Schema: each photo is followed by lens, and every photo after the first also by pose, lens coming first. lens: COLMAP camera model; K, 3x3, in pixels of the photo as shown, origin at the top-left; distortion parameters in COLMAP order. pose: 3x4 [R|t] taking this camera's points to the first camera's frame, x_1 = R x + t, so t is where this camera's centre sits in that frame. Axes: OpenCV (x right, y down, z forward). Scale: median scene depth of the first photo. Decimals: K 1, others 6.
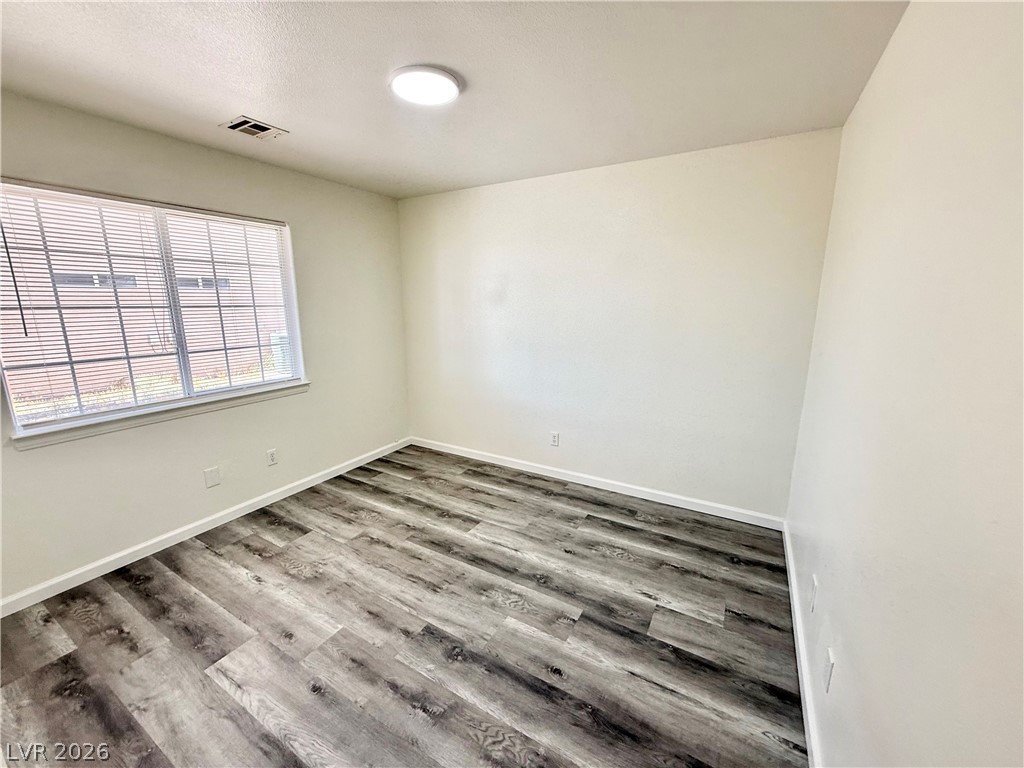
lens RADIAL K [[410.3, 0, 508.8], [0, 410.3, 386.2], [0, 0, 1]] dist [0.002104, 0.000488]
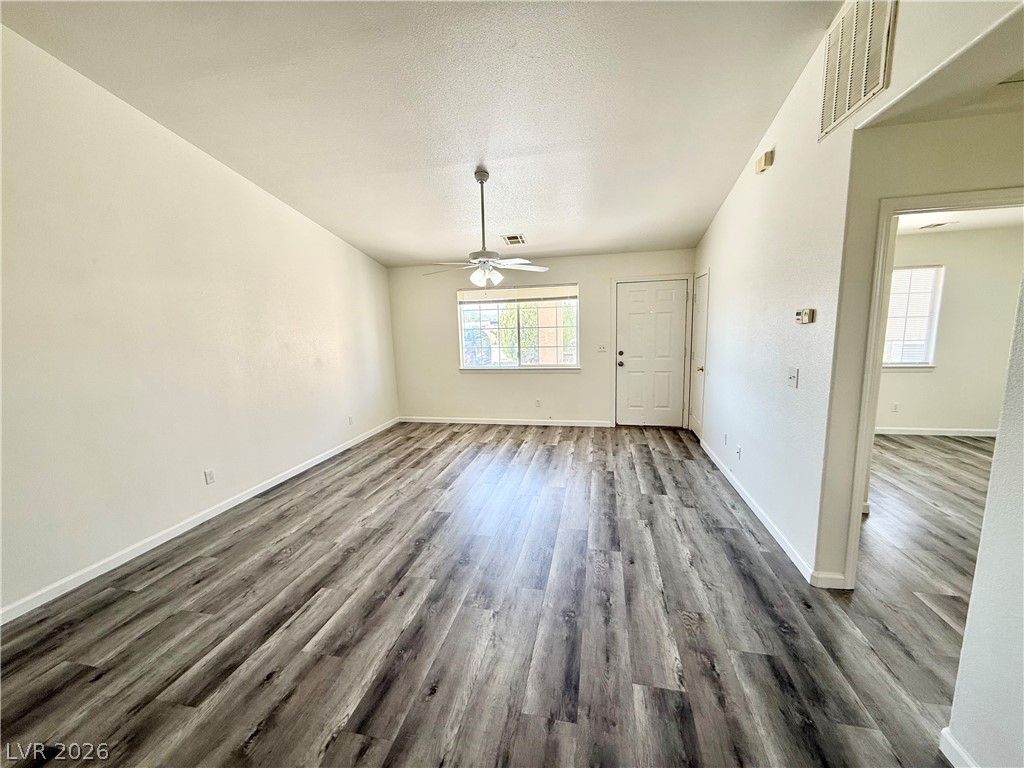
lens RADIAL K [[410.3, 0, 508.8], [0, 410.3, 386.2], [0, 0, 1]] dist [0.002104, 0.000488]
pose [[0.312885, 0.138111, -0.939696, 0.769792], [-0.162521, 0.982565, 0.090298, 0.303979], [0.935783, 0.124467, 0.329875, -1.621262]]
